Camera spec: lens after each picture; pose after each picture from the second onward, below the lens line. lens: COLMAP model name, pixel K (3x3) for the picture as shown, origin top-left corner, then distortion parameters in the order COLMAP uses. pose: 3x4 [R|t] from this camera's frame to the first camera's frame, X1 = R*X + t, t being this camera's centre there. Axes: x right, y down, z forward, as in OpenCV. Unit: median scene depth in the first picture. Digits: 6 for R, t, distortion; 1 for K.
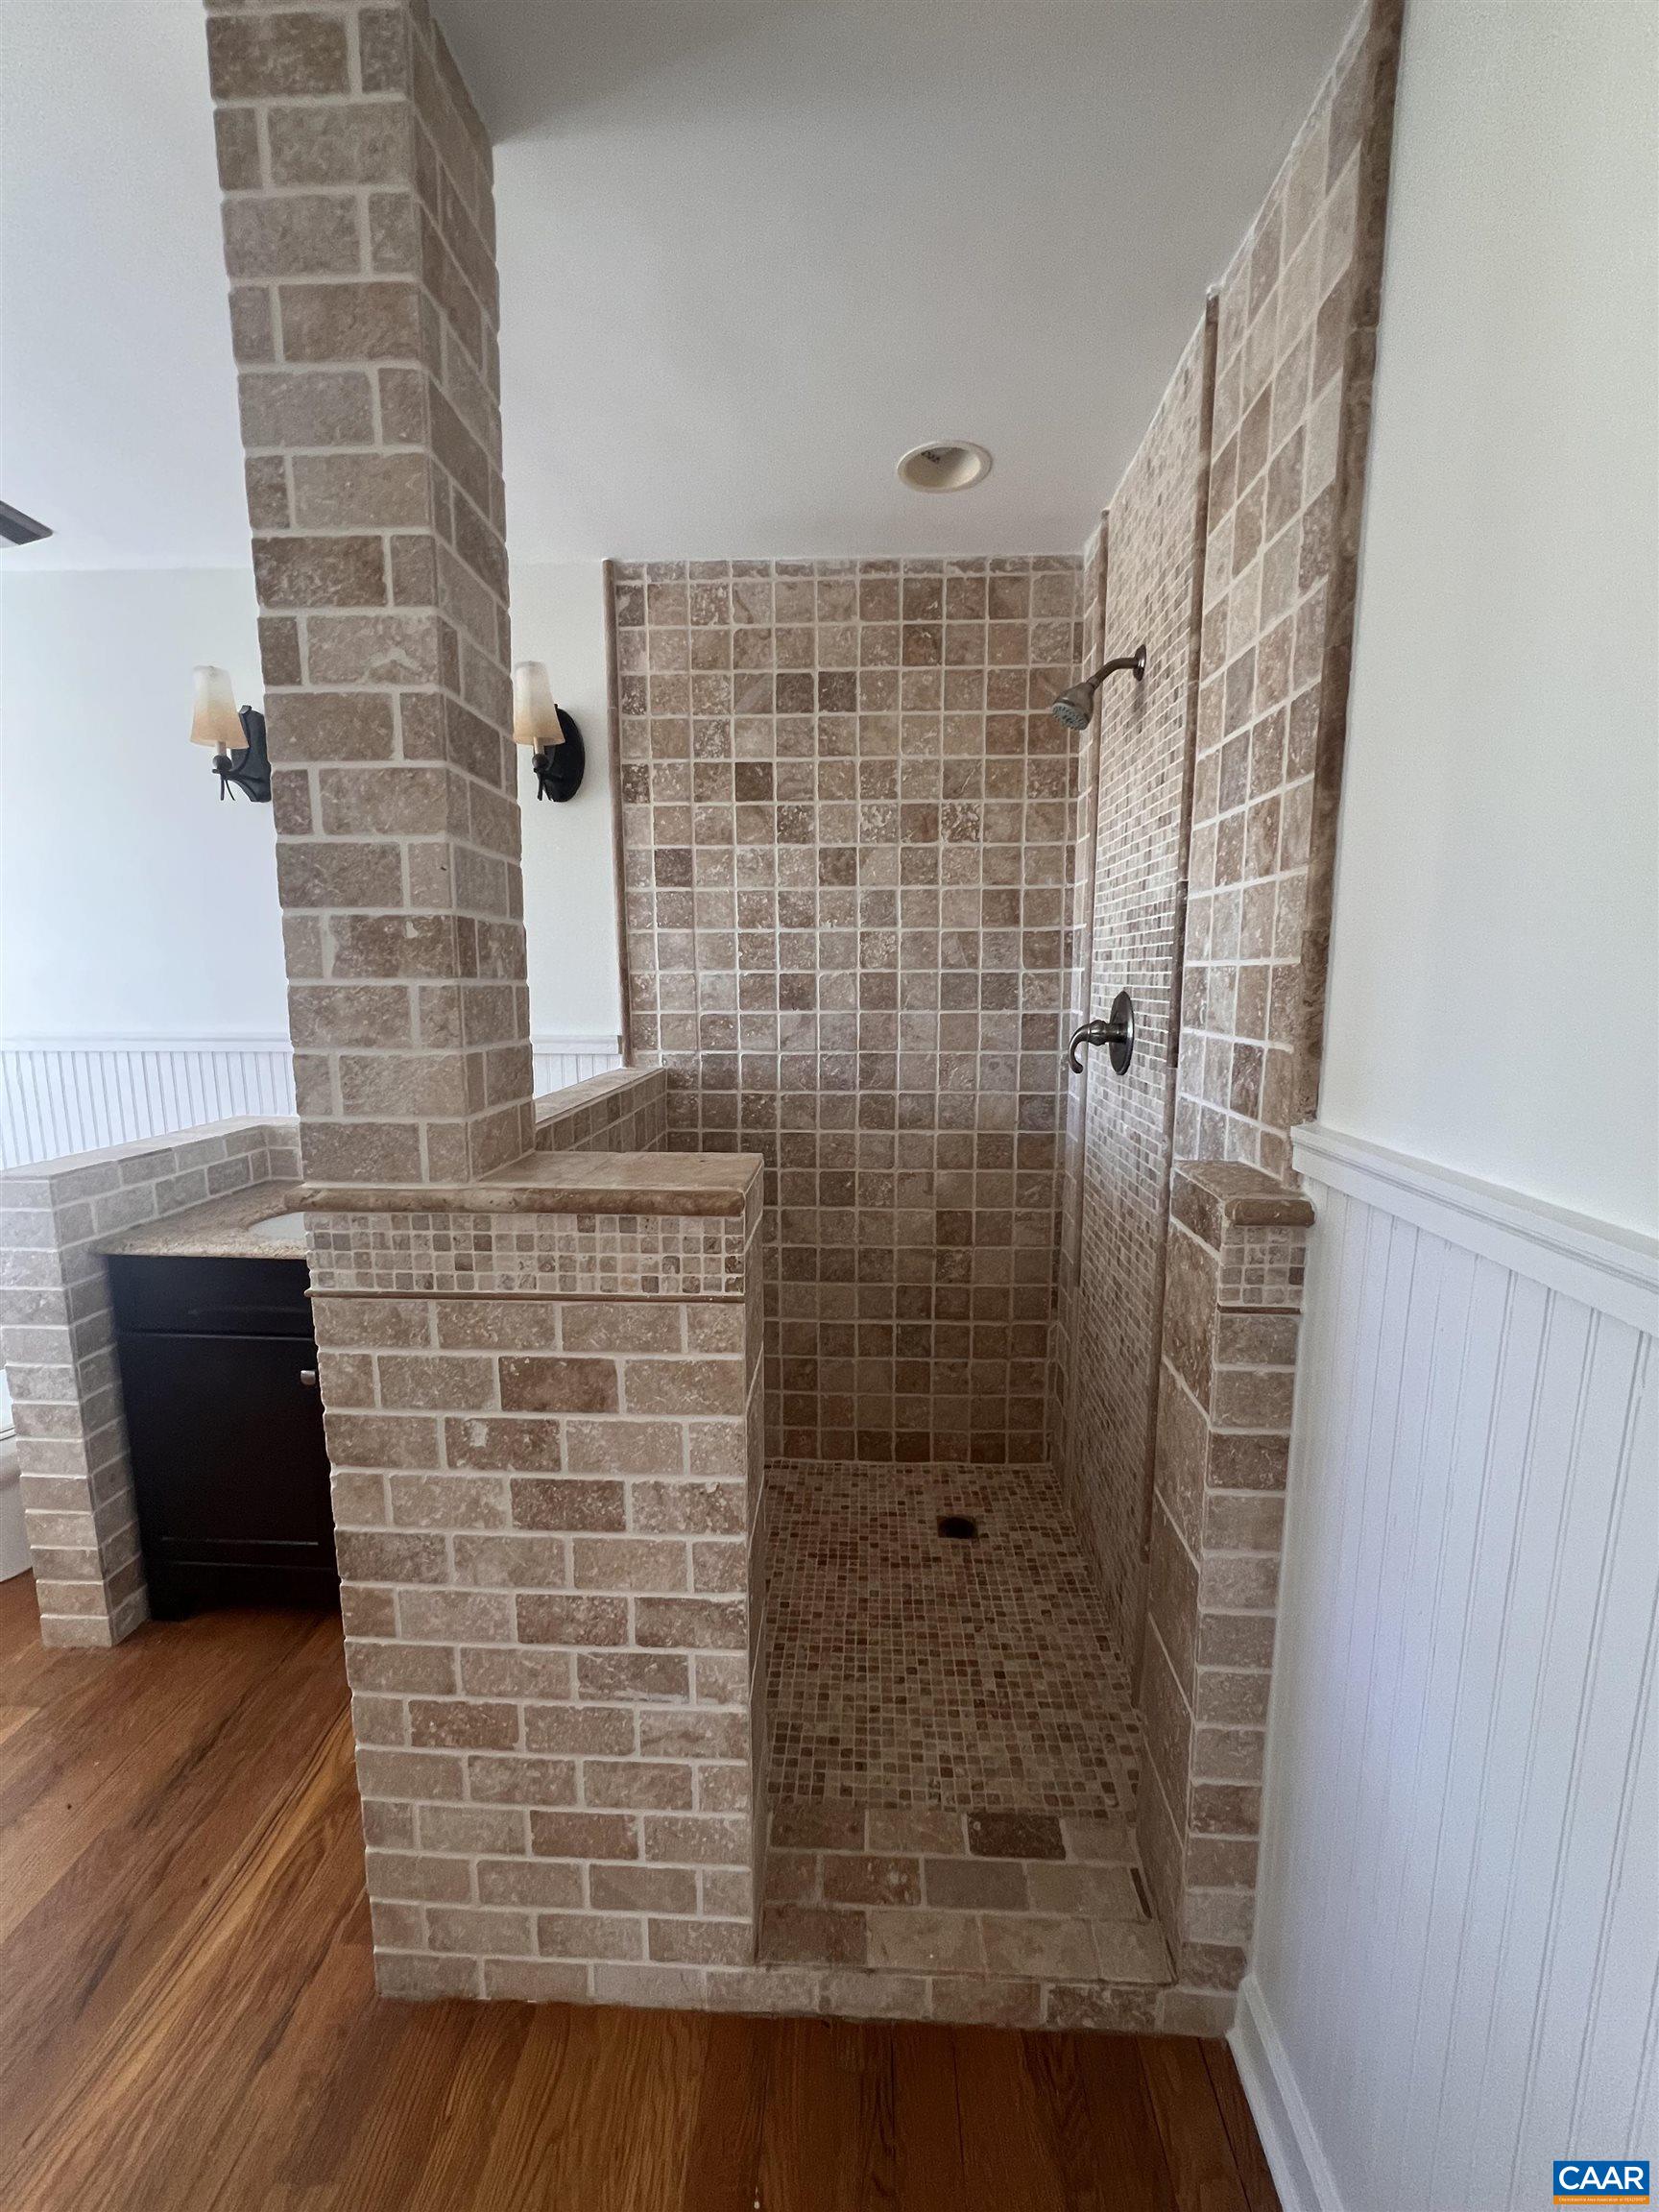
lens RADIAL K [[885.7, 0, 831.6], [0, 885.7, 1110.9], [0, 0, 1]] dist [-0.000784, -0.000052]
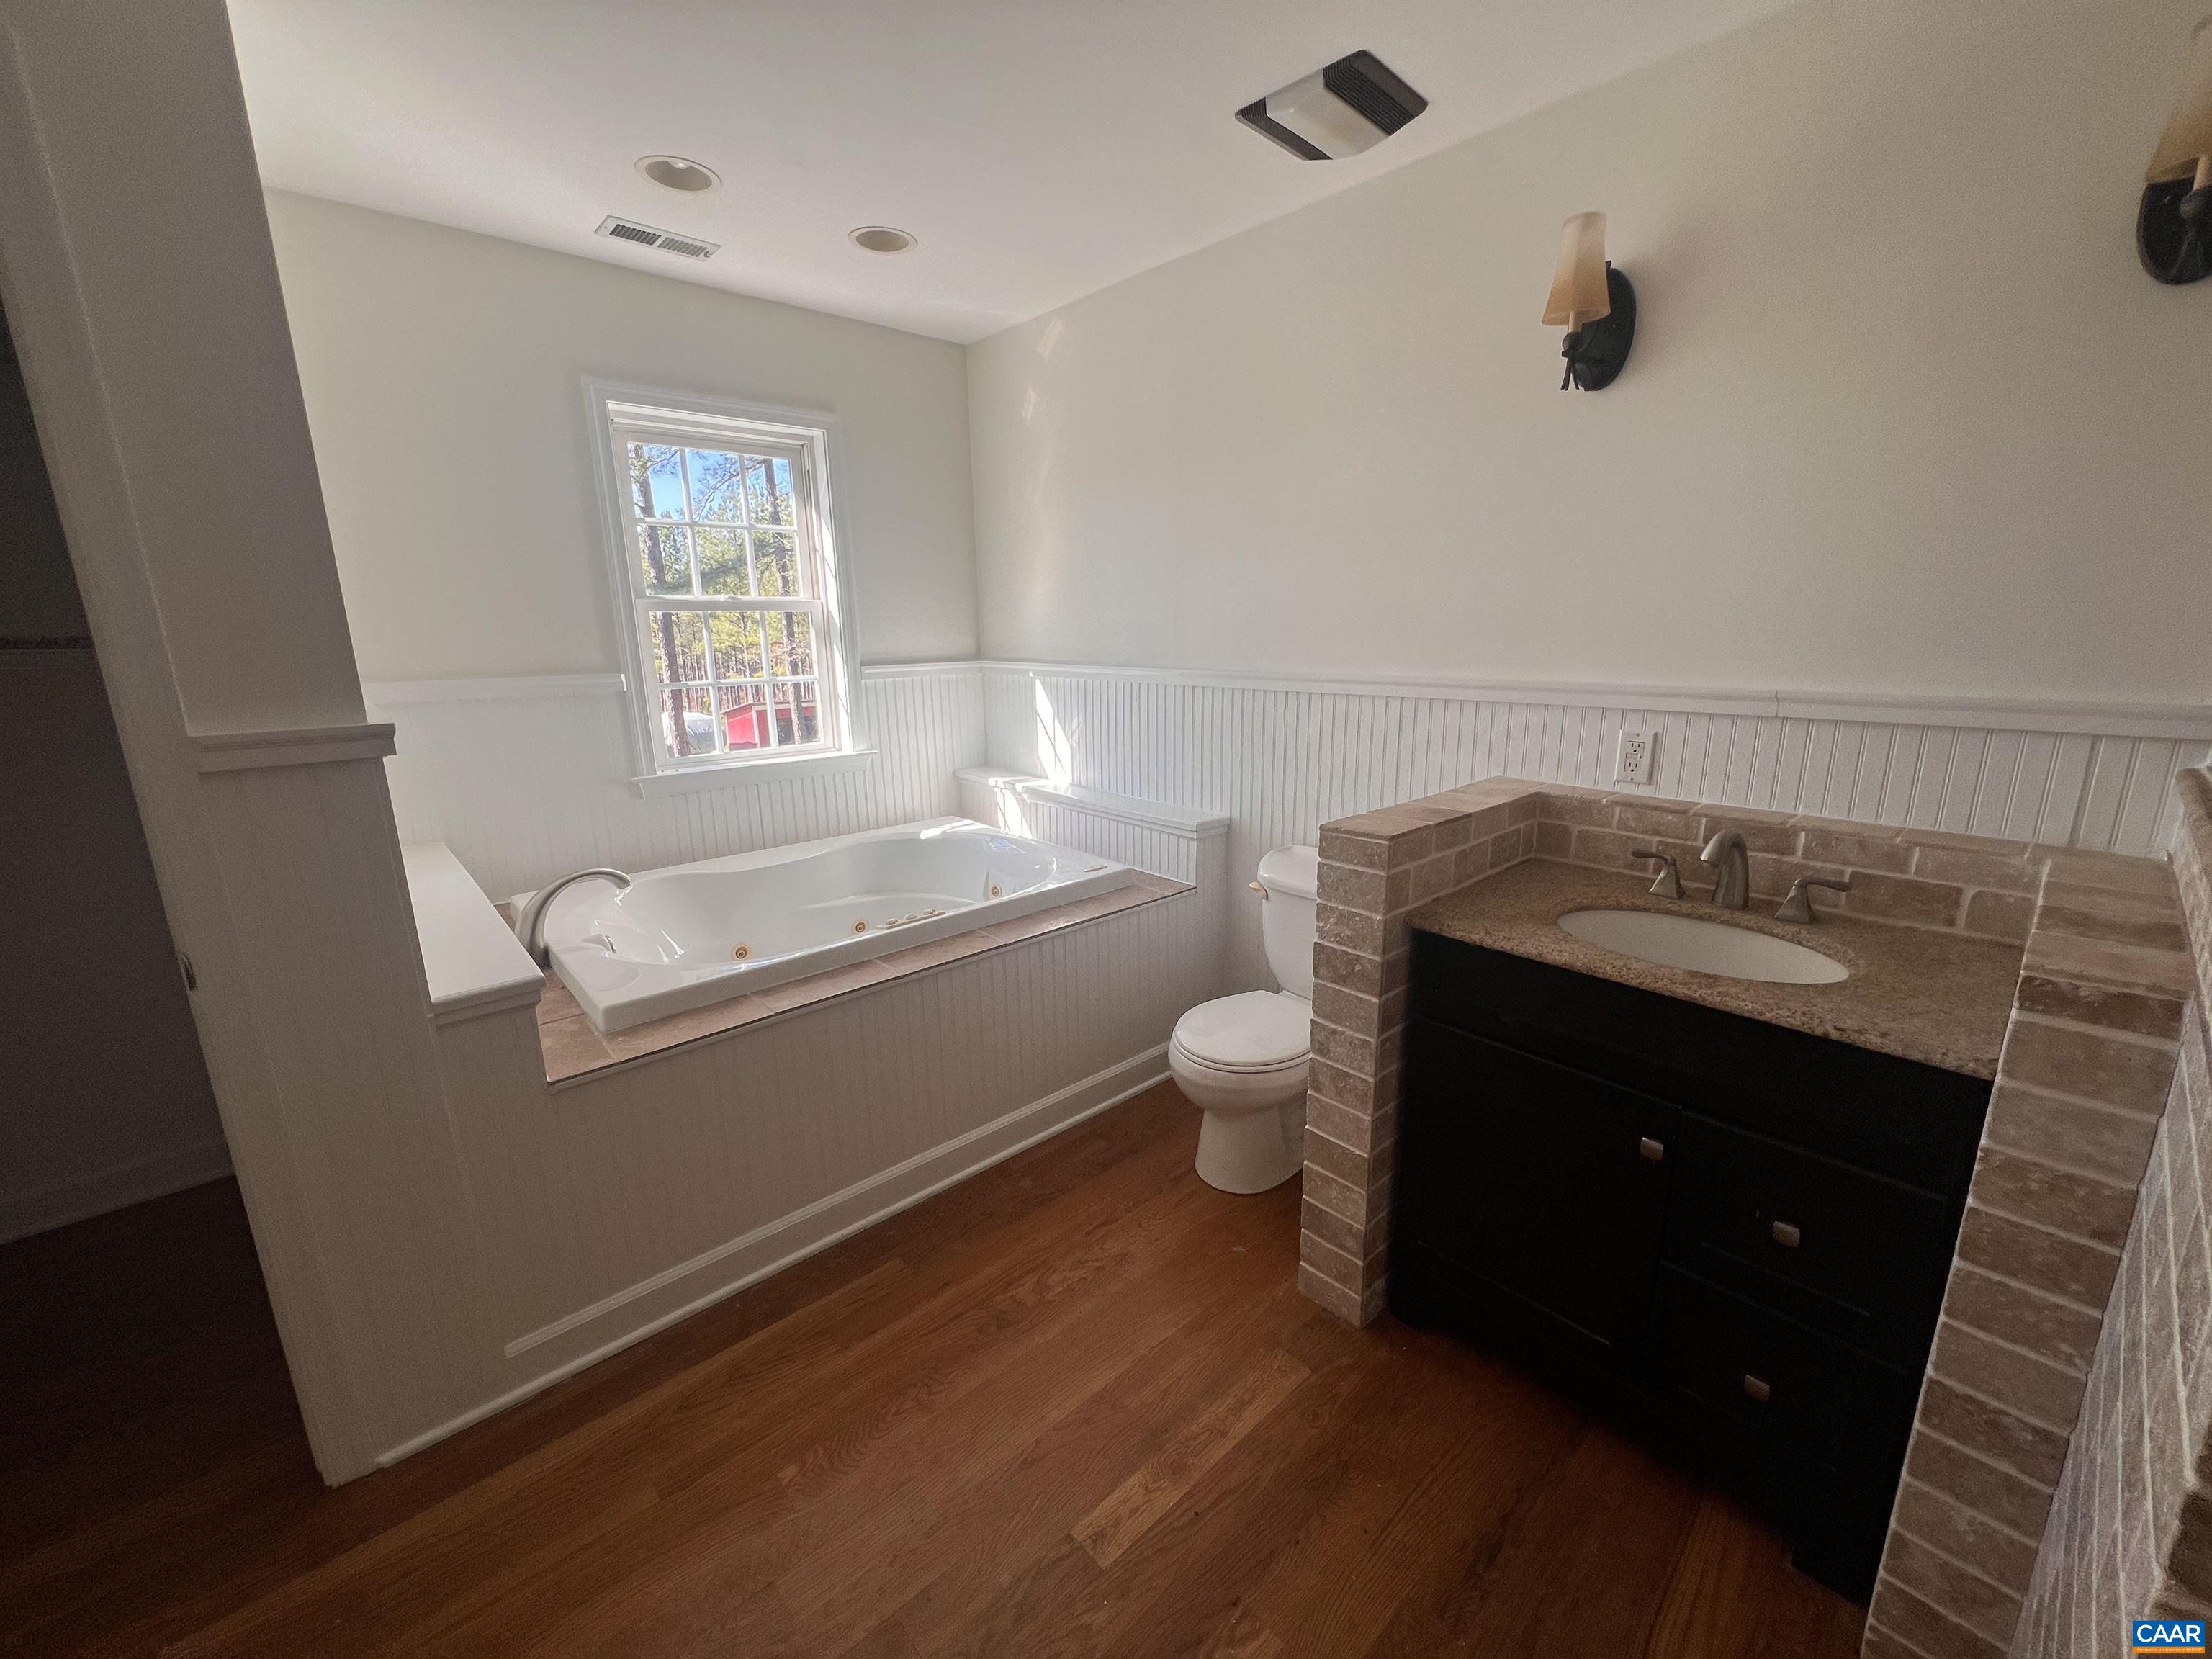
lens RADIAL K [[885.7, 0, 1103.2], [0, 885.7, 830.5], [0, 0, 1]] dist [-0.000784, -0.000052]
pose [[0.699806, 0.146736, -0.699099, -0.430003], [-0.090237, 0.988994, 0.117254, -0.011889], [0.708610, -0.018971, 0.705345, 0.145124]]
